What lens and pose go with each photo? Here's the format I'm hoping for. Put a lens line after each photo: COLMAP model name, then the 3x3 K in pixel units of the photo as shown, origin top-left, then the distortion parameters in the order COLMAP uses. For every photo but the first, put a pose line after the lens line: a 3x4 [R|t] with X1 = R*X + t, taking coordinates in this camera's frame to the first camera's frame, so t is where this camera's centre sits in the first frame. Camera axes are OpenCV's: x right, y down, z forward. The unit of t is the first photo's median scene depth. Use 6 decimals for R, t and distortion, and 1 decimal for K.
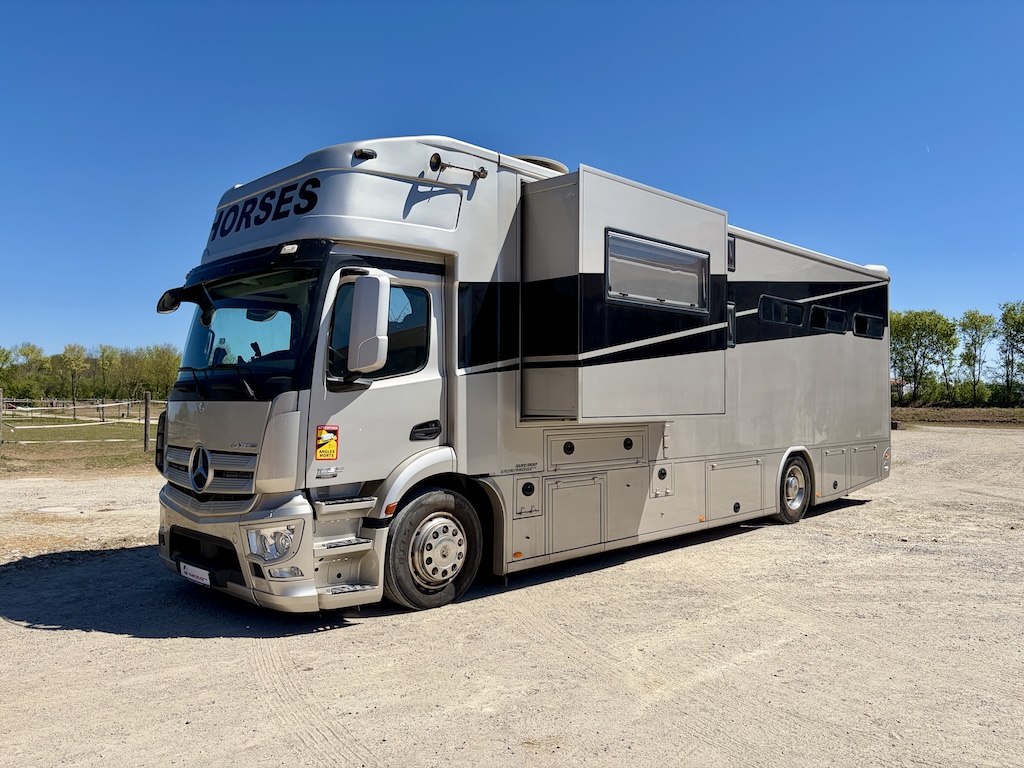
lens RADIAL K [[772.2, 0, 512.0], [0, 772.2, 384.0], [0, 0, 1]] dist [0.021501, 0.000077]
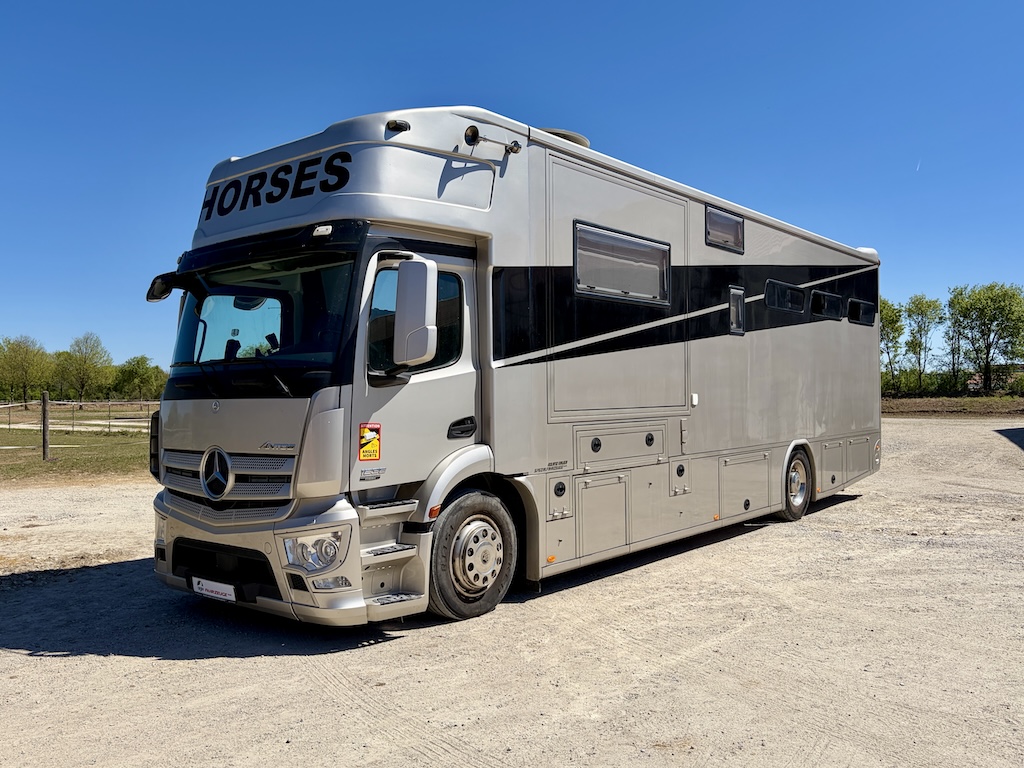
lens RADIAL K [[853.9, 0, 495.3], [0, 853.9, 401.2], [0, 0, 1]] dist [0.045734, -0.049836]
pose [[0.996065, -0.013614, 0.087570, -0.154837], [0.011259, 0.999563, 0.027335, 0.000883], [-0.087903, -0.026242, 0.995783, -0.022467]]
